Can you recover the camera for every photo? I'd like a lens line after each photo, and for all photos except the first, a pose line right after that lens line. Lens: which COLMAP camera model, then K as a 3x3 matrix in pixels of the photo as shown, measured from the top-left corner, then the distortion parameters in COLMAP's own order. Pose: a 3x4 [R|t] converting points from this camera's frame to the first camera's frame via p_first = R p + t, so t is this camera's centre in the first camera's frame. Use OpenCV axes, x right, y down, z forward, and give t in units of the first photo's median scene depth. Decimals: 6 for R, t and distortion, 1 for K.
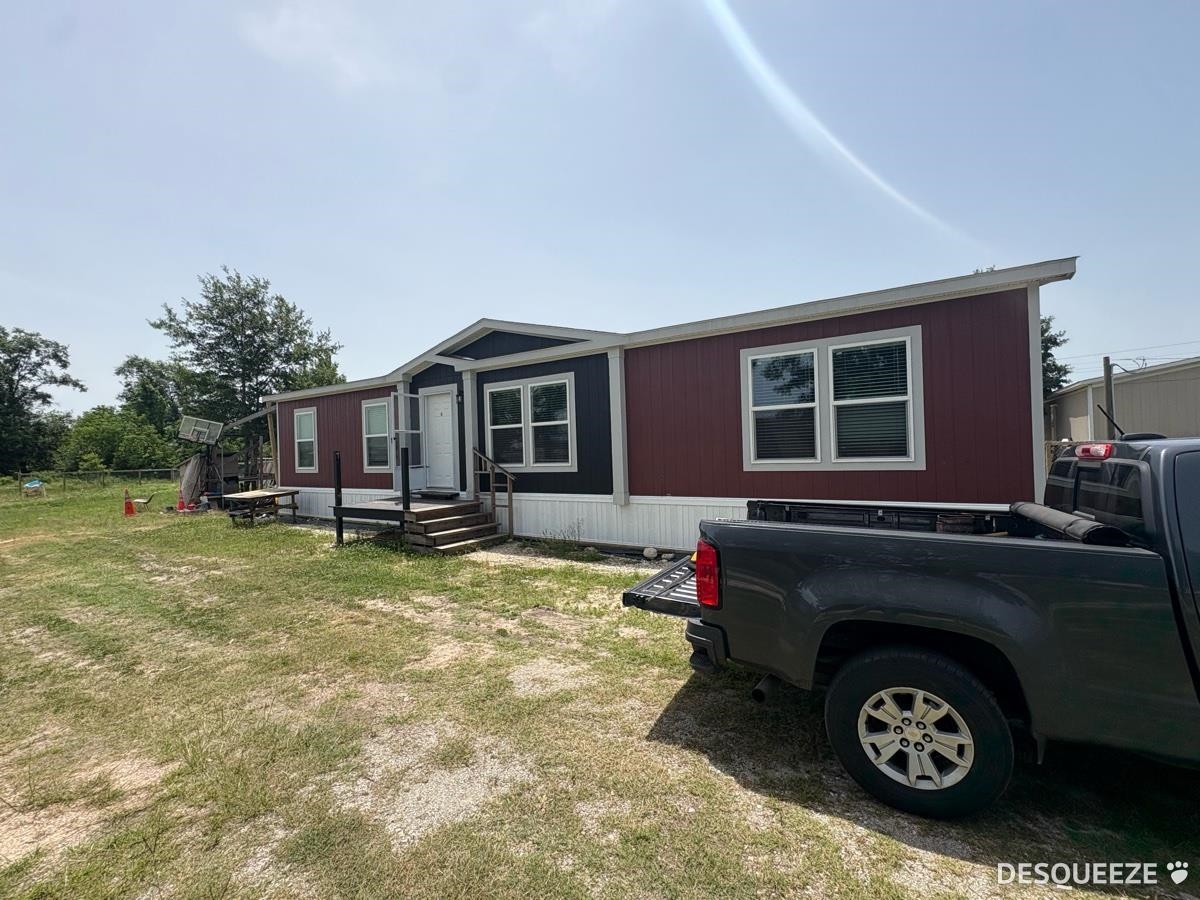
lens RADIAL K [[520.0, 0, 607.9], [0, 520.0, 451.7], [0, 0, 1]] dist [0.002259, -0.000020]
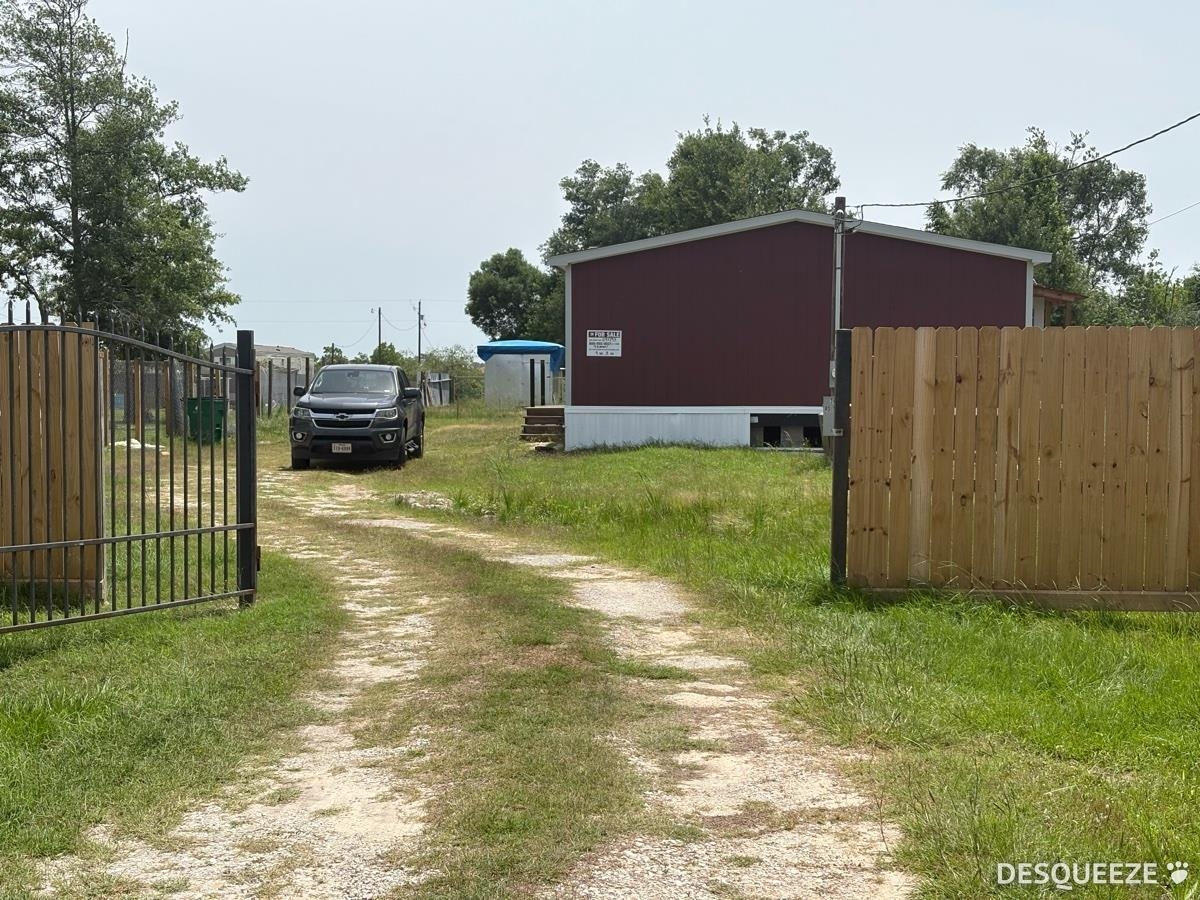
lens RADIAL K [[1791.9, 0, 599.1], [0, 1791.9, 455.1], [0, 0, 1]] dist [-0.032190, 0.000000]
pose [[0.463819, 0.058557, -0.883992, 0.531540], [-0.000987, 0.997847, 0.065581, -0.005796], [0.885929, -0.029545, 0.462879, -0.107567]]
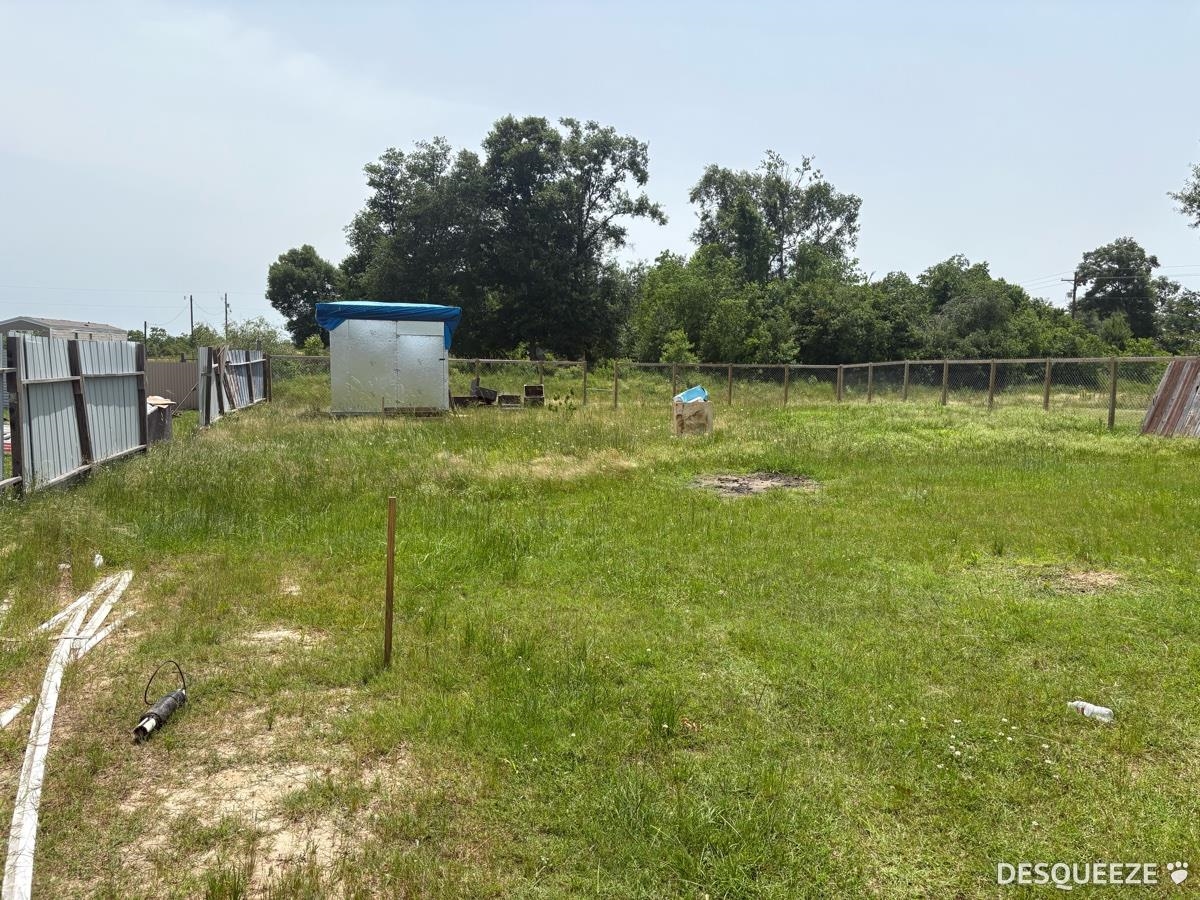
lens RADIAL K [[879.1, 0, 595.4], [0, 879.1, 445.7], [0, 0, 1]] dist [-0.065623, 0.022262]
pose [[0.700907, 0.107795, -0.705060, -0.358937], [-0.028059, 0.991916, 0.123759, 0.011312], [0.712700, -0.066960, 0.698266, 0.259681]]
